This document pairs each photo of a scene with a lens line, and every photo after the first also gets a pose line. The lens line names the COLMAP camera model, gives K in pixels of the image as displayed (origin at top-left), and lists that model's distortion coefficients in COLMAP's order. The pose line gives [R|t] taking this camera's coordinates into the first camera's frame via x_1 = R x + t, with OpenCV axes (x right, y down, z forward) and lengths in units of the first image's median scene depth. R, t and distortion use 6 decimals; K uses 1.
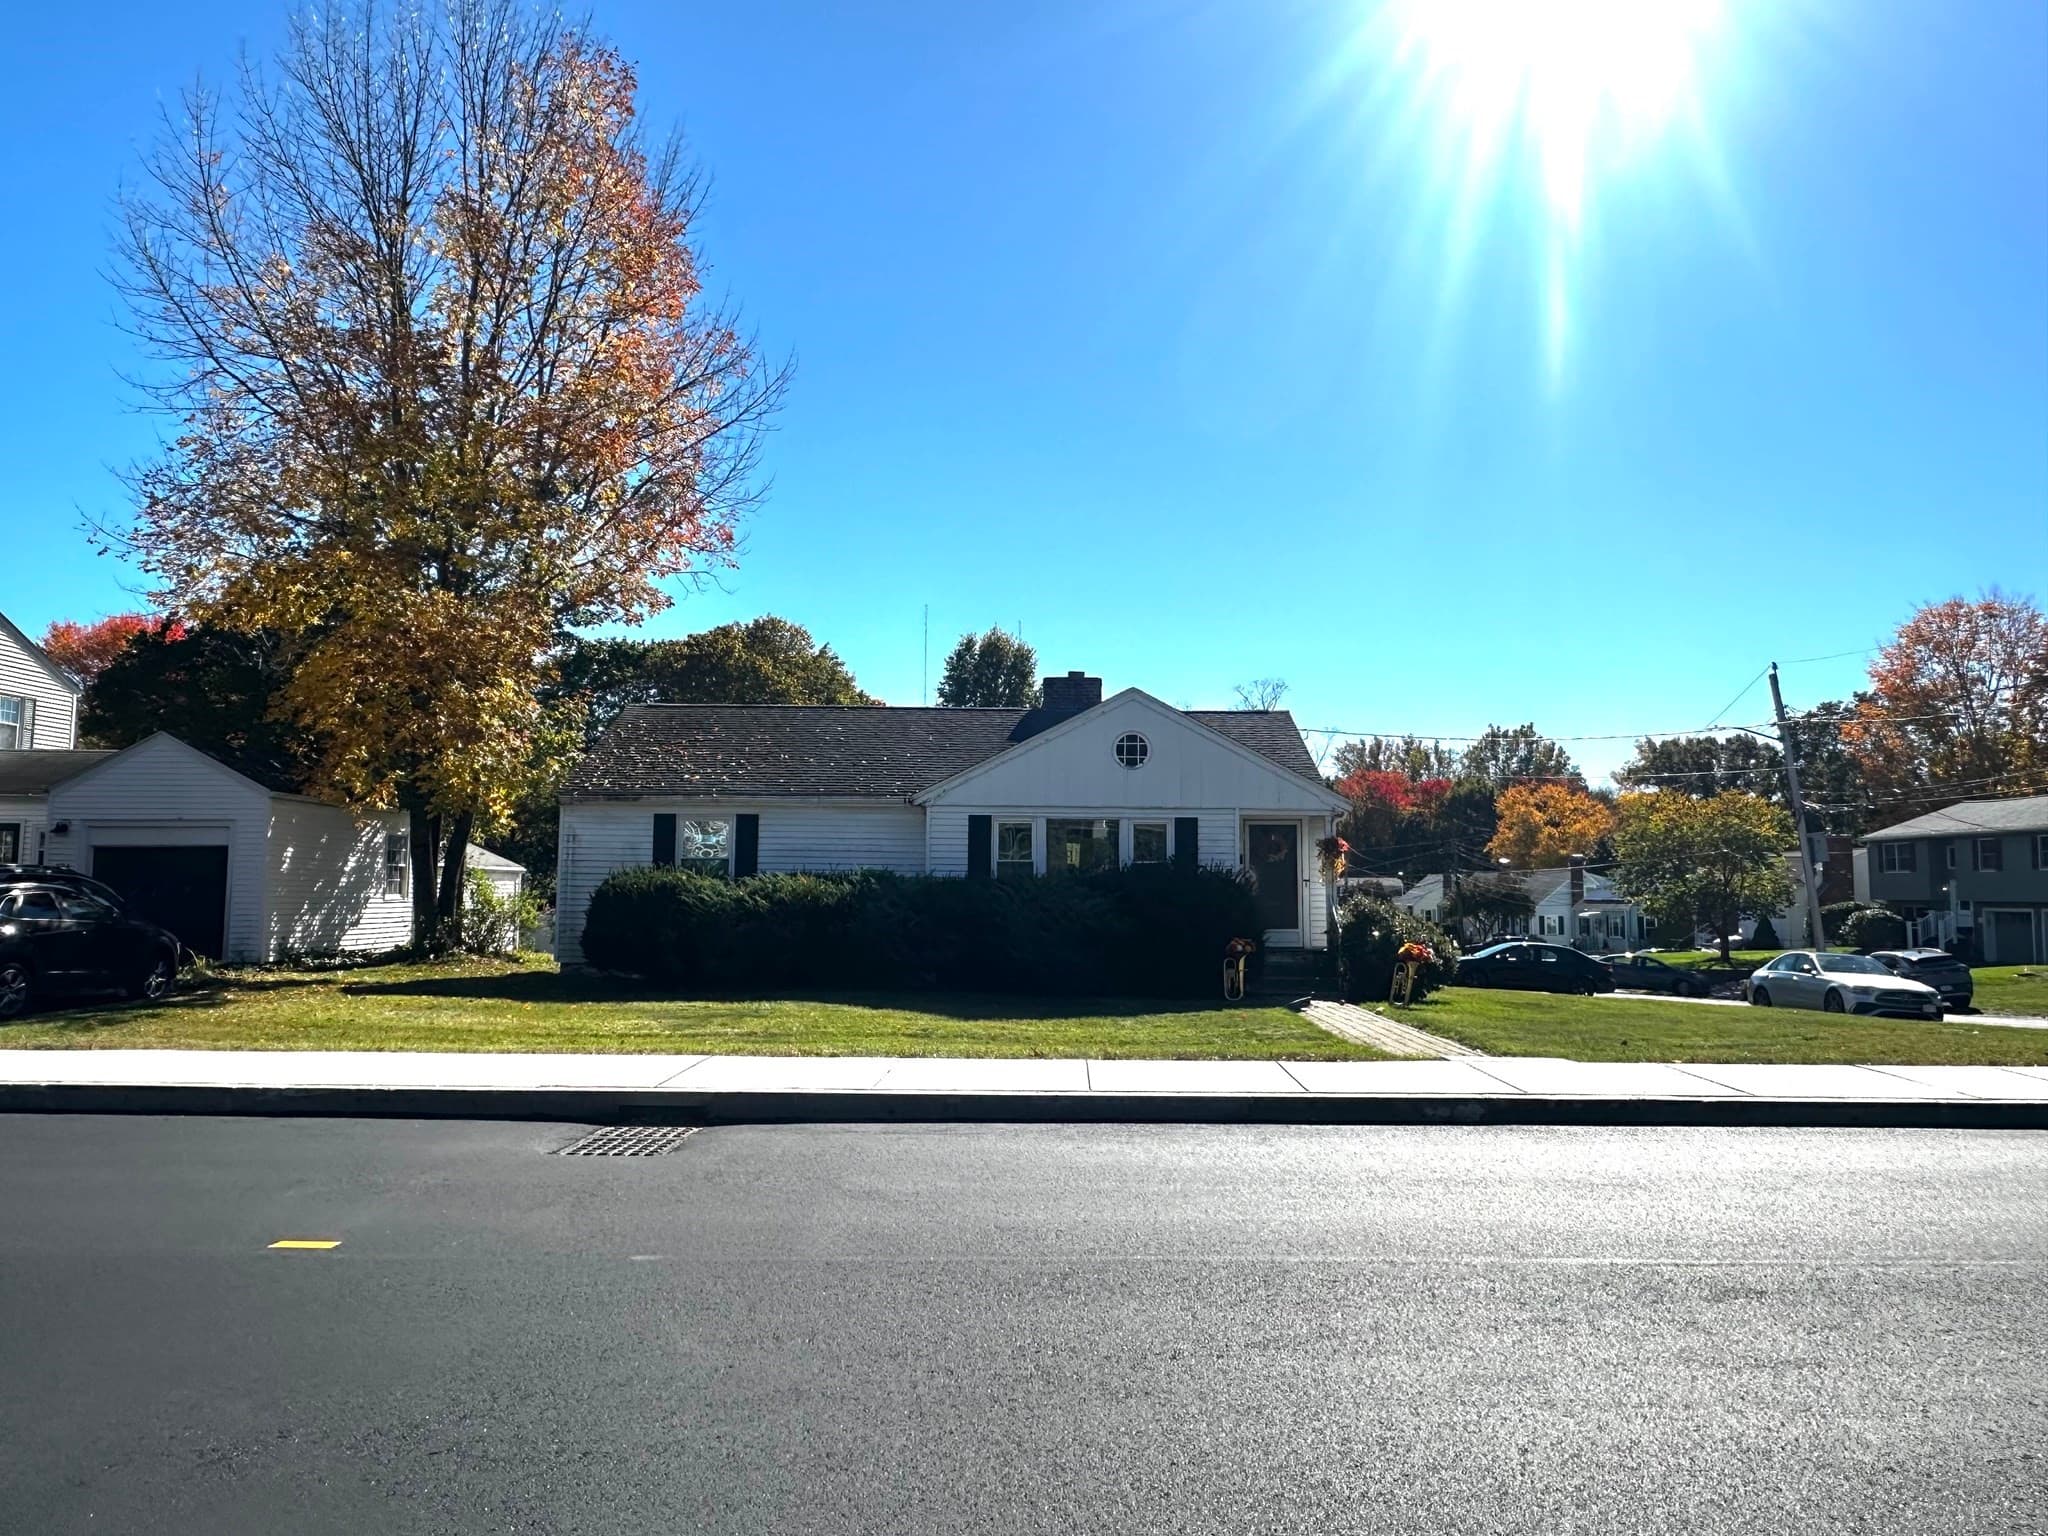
lens RADIAL K [[1420.7, 0, 1017.2], [0, 1420.7, 763.5], [0, 0, 1]] dist [-0.003635, -0.000207]
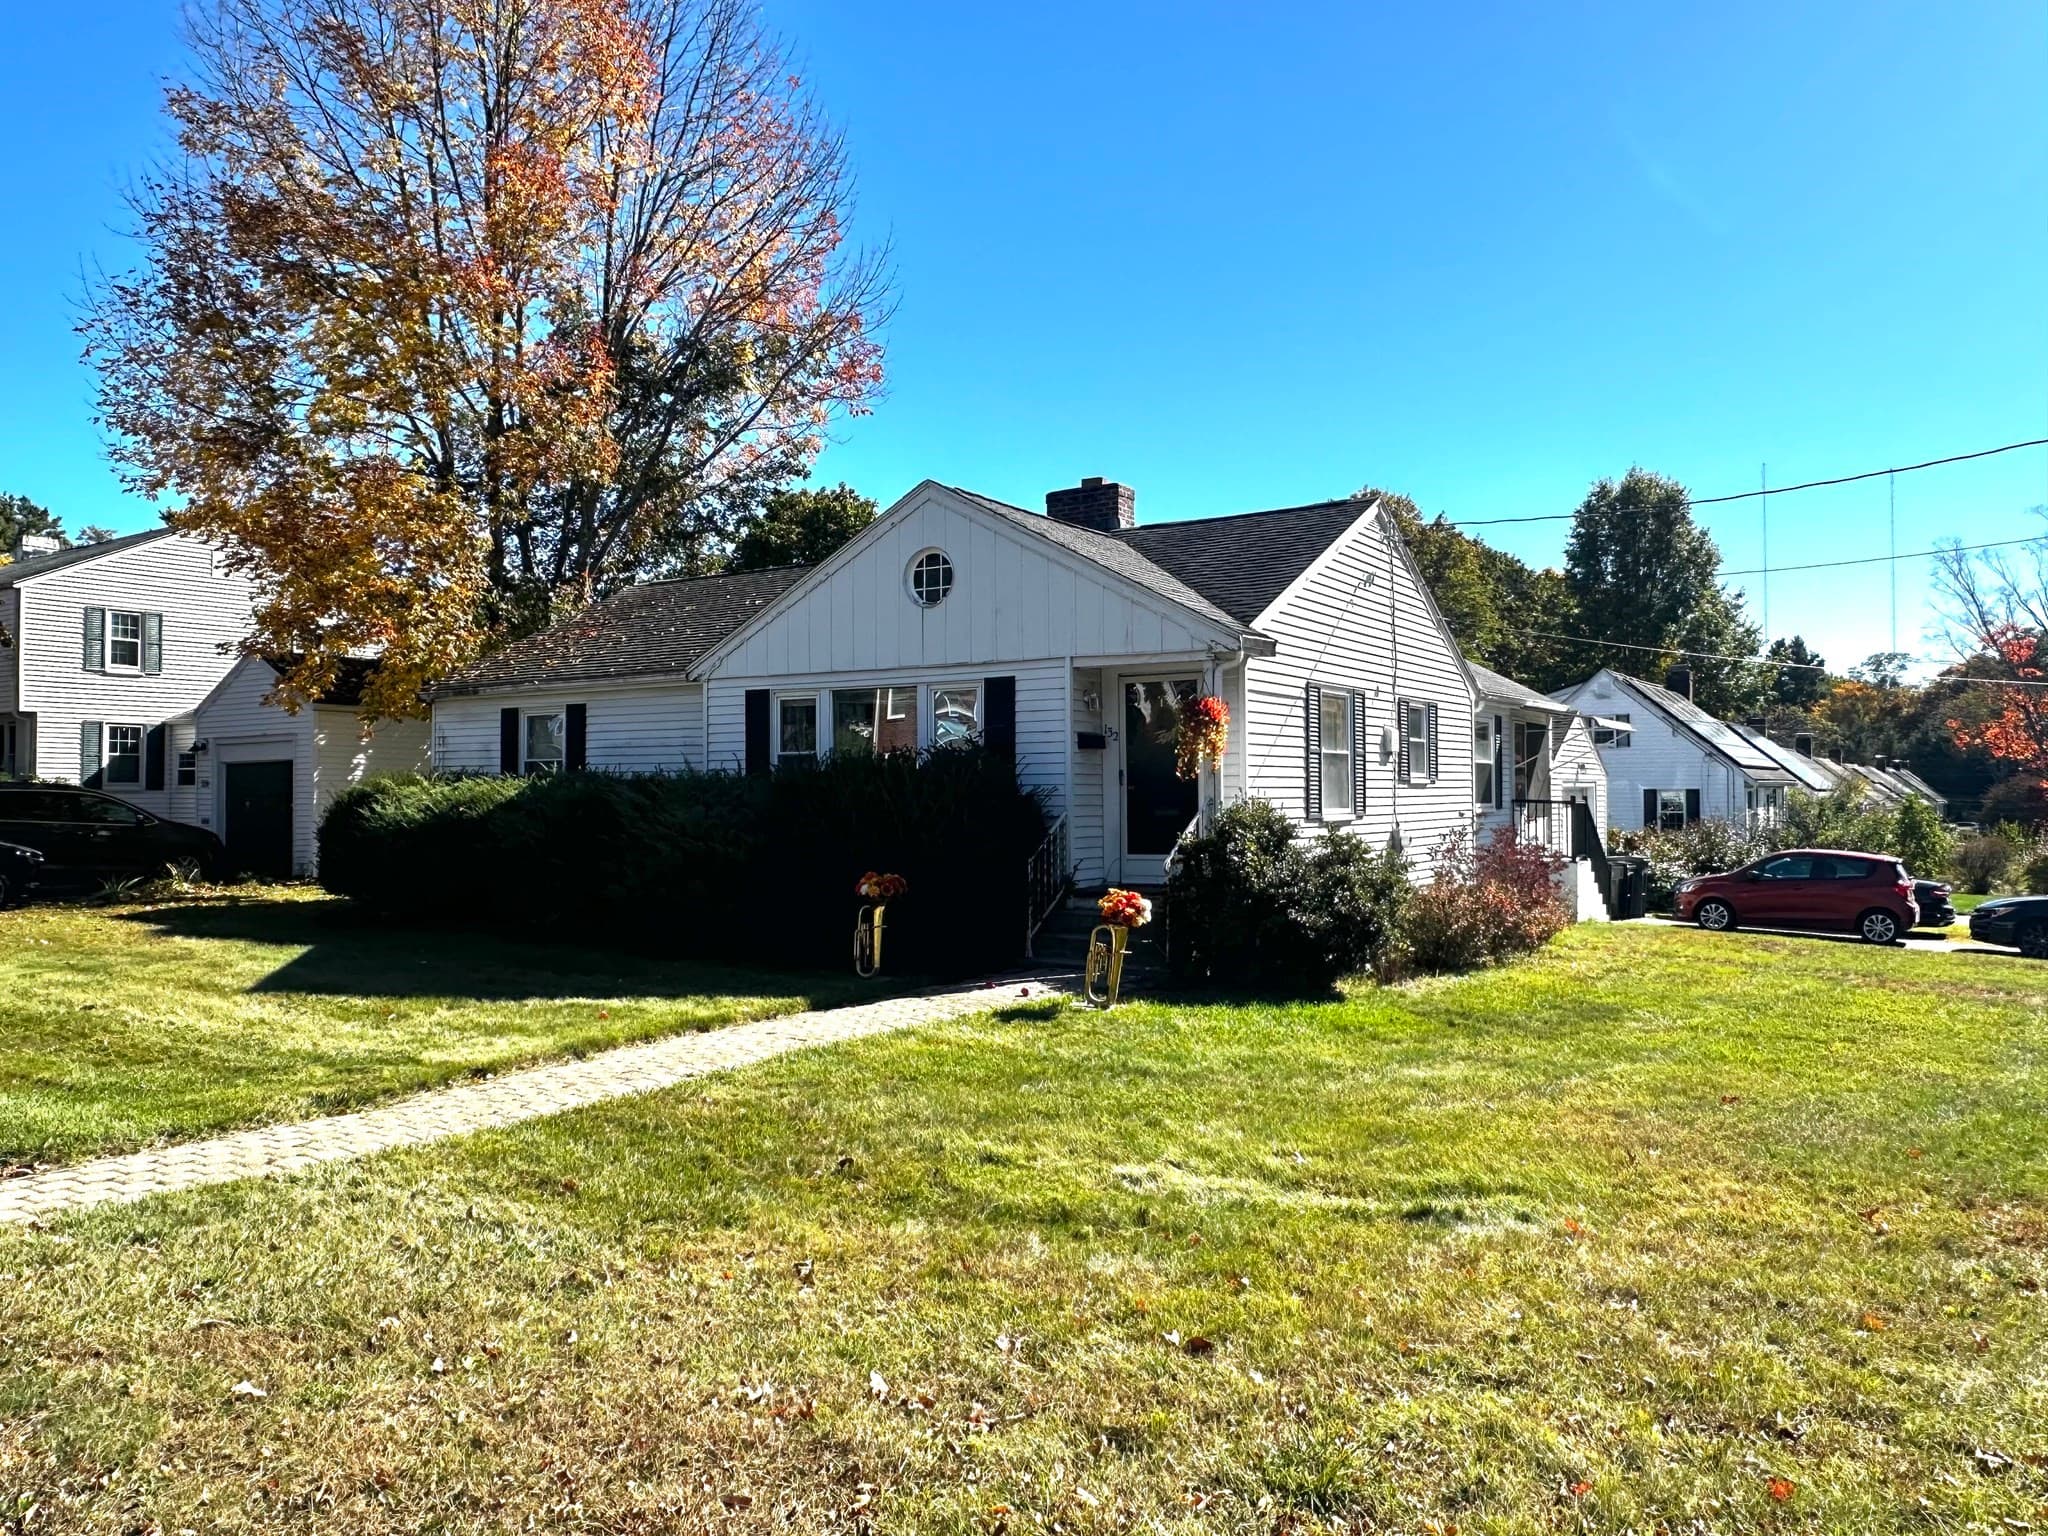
lens RADIAL K [[1420.7, 0, 1026.6], [0, 1420.7, 759.9], [0, 0, 1]] dist [-0.003635, -0.000207]
pose [[0.844141, -0.024586, -0.535558, 0.416557], [0.058694, 0.997181, 0.046736, 0.041233], [0.532899, -0.070886, 0.843205, 0.423784]]
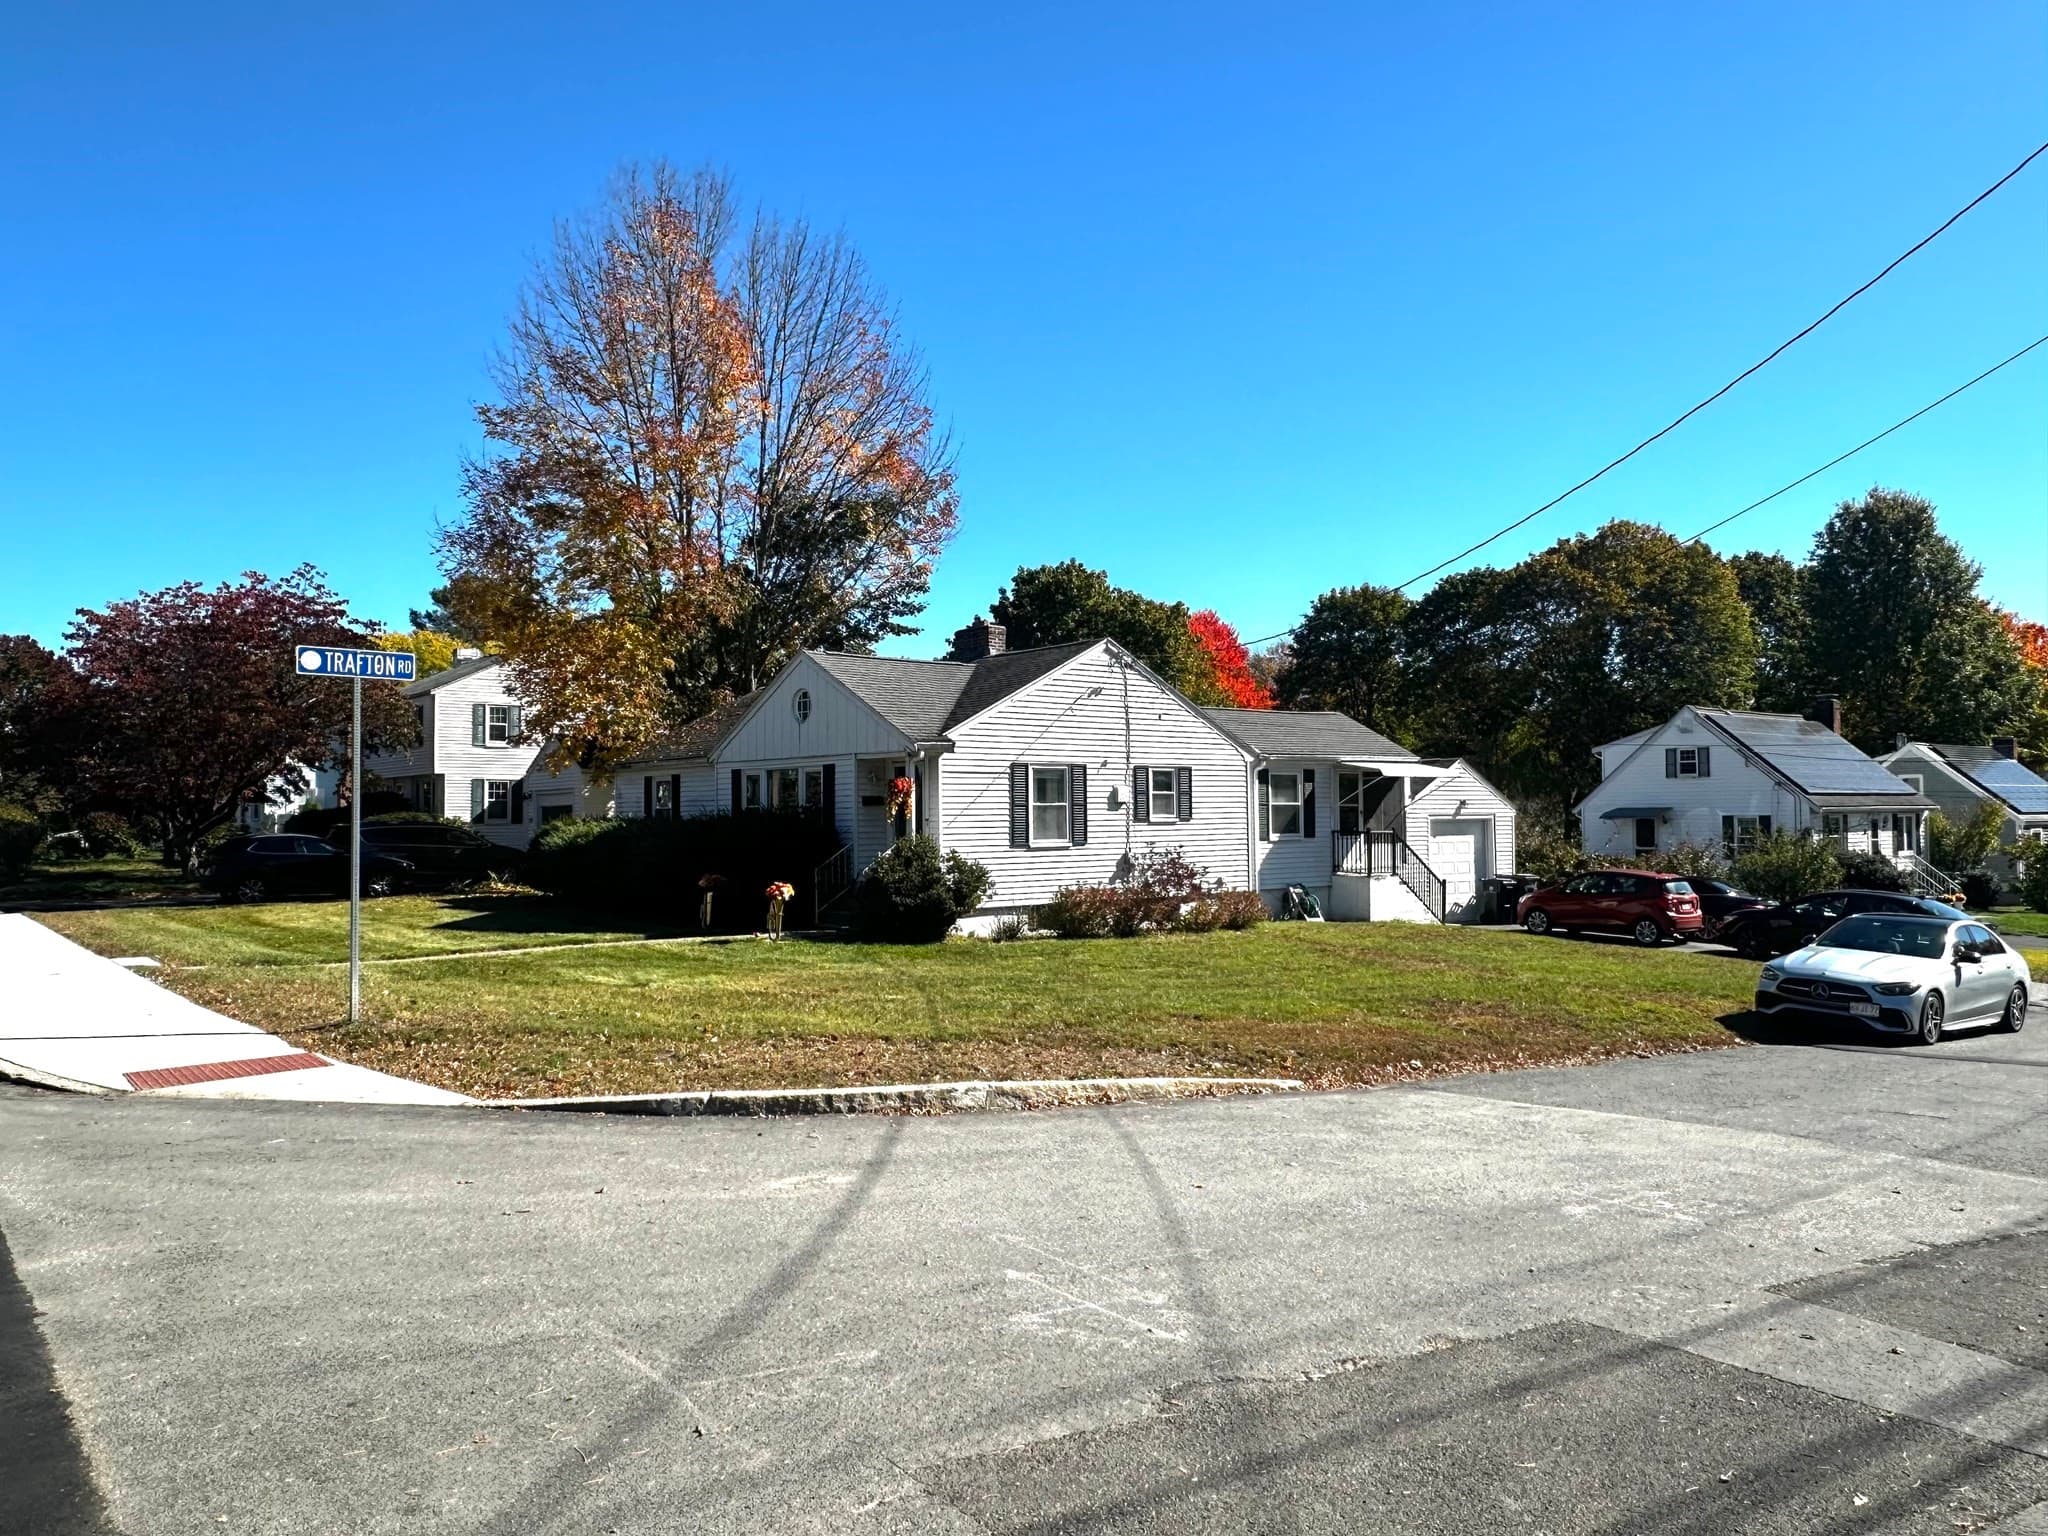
lens RADIAL K [[1420.7, 0, 1029.1], [0, 1420.7, 762.4], [0, 0, 1]] dist [-0.003635, -0.000207]
pose [[0.651975, -0.042932, -0.757024, 0.937160], [0.081412, 0.996588, 0.013597, 0.030963], [0.753857, -0.070495, 0.653246, 0.360615]]
